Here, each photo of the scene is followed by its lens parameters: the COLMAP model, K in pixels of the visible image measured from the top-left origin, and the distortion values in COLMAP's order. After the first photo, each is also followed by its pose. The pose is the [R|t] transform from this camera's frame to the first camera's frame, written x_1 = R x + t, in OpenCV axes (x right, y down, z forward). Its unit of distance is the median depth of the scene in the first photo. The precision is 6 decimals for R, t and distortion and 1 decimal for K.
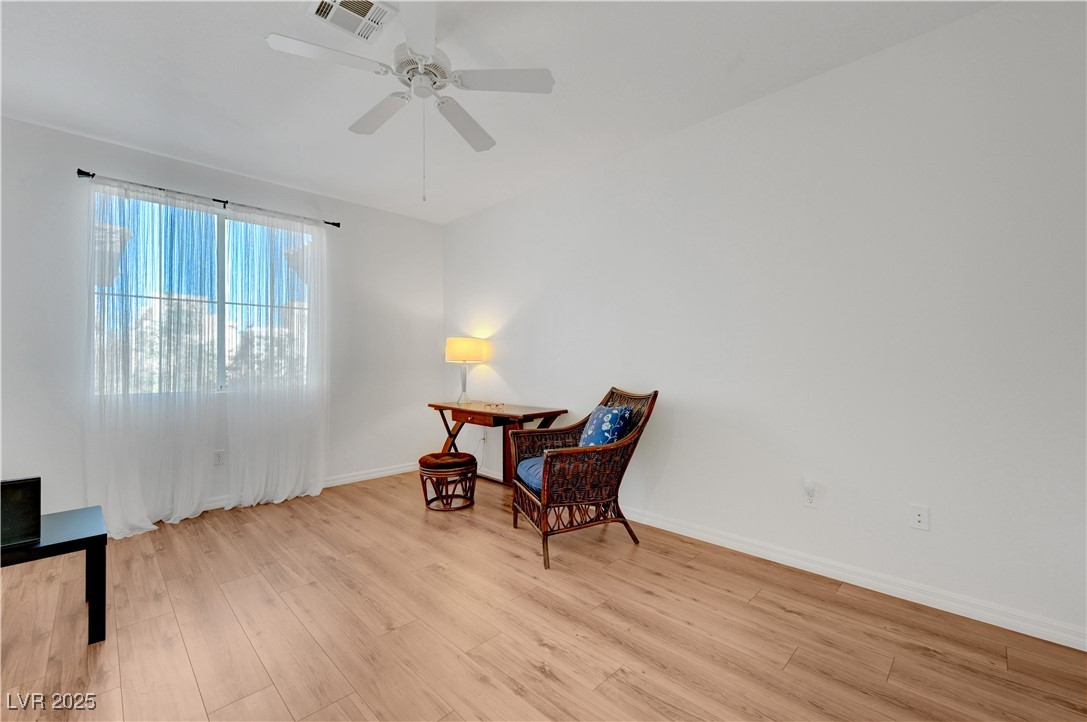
lens RADIAL K [[444.2, 0, 546.8], [0, 444.2, 364.3], [0, 0, 1]] dist [0.000006, 0.000273]
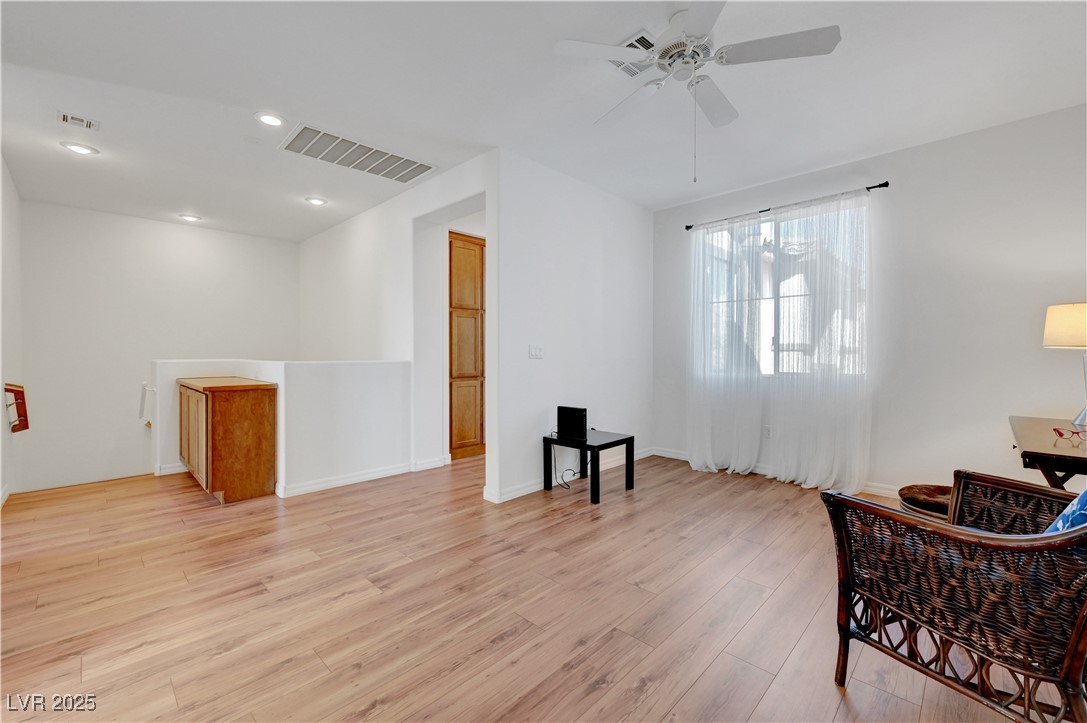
lens RADIAL K [[444.2, 0, 539.3], [0, 444.2, 357.6], [0, 0, 1]] dist [0.000006, 0.000273]
pose [[0.004257, 0.016646, -0.999852, 0.535481], [-0.000264, 0.999861, 0.016645, -0.004333], [0.999991, 0.000193, 0.004261, 0.509931]]
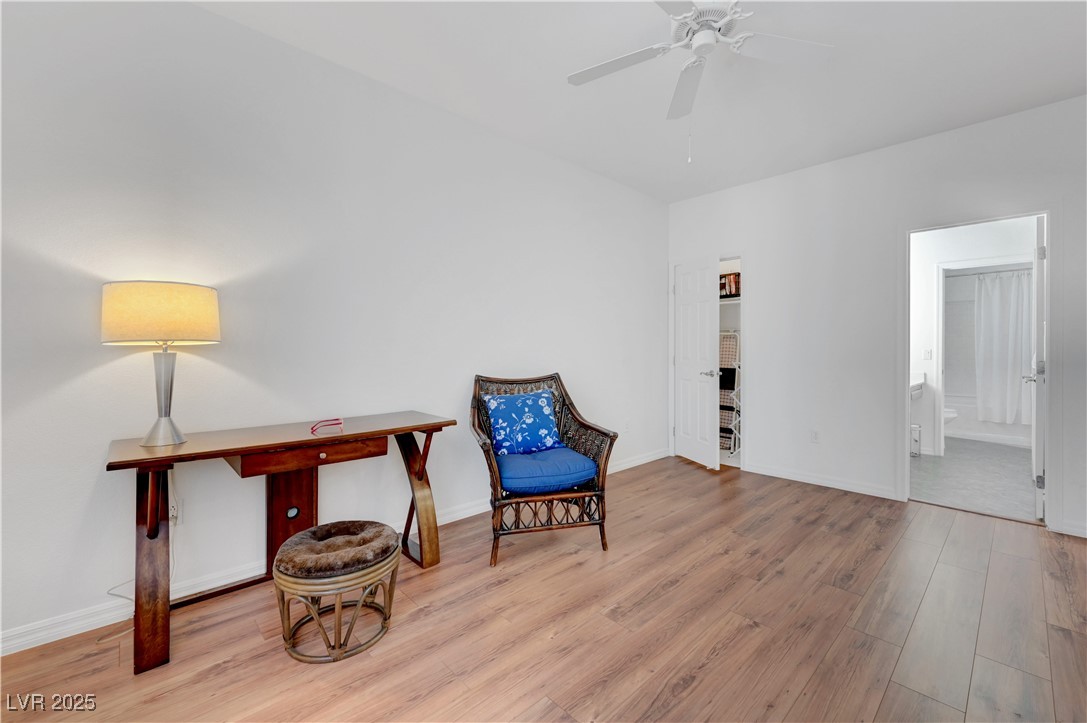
lens RADIAL K [[444.2, 0, 536.9], [0, 444.2, 359.3], [0, 0, 1]] dist [0.000006, 0.000273]
pose [[0.044794, -0.014520, 0.998891, -0.920188], [-0.005763, 0.999874, 0.014793, -0.000045], [-0.998980, -0.006420, 0.044705, 0.988793]]
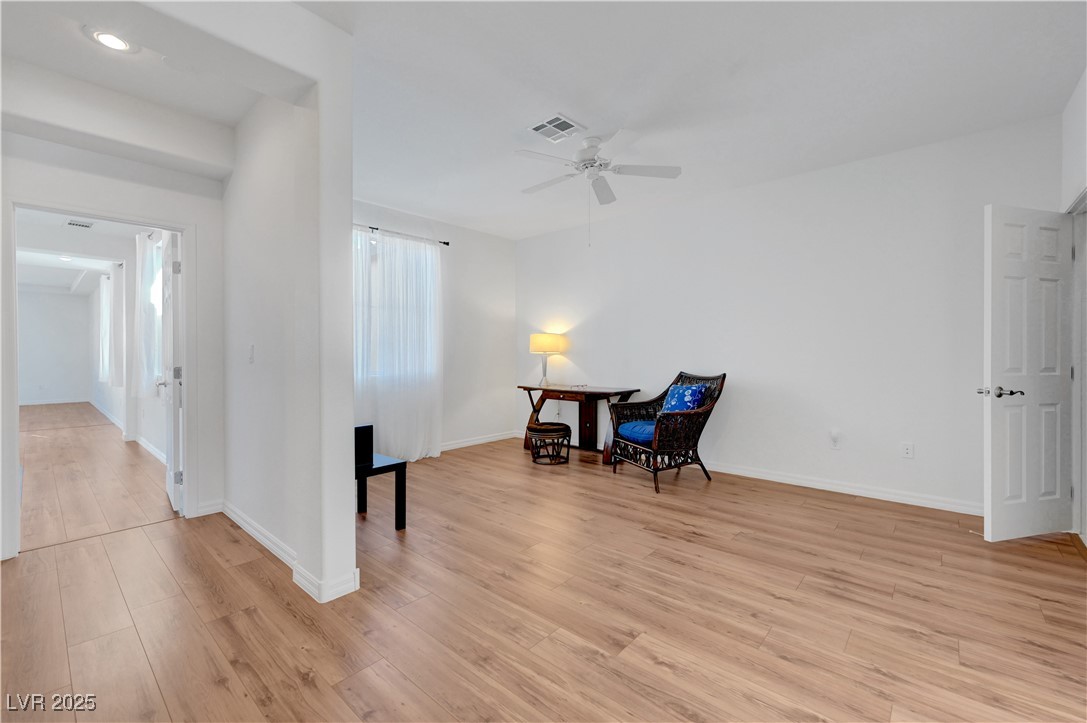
lens RADIAL K [[444.2, 0, 535.2], [0, 444.2, 354.6], [0, 0, 1]] dist [0.000006, 0.000273]
pose [[0.999493, 0.001556, 0.031817, -0.398619], [-0.001518, 0.999998, -0.001229, 0.003146], [-0.031818, 0.001180, 0.999493, -0.402045]]
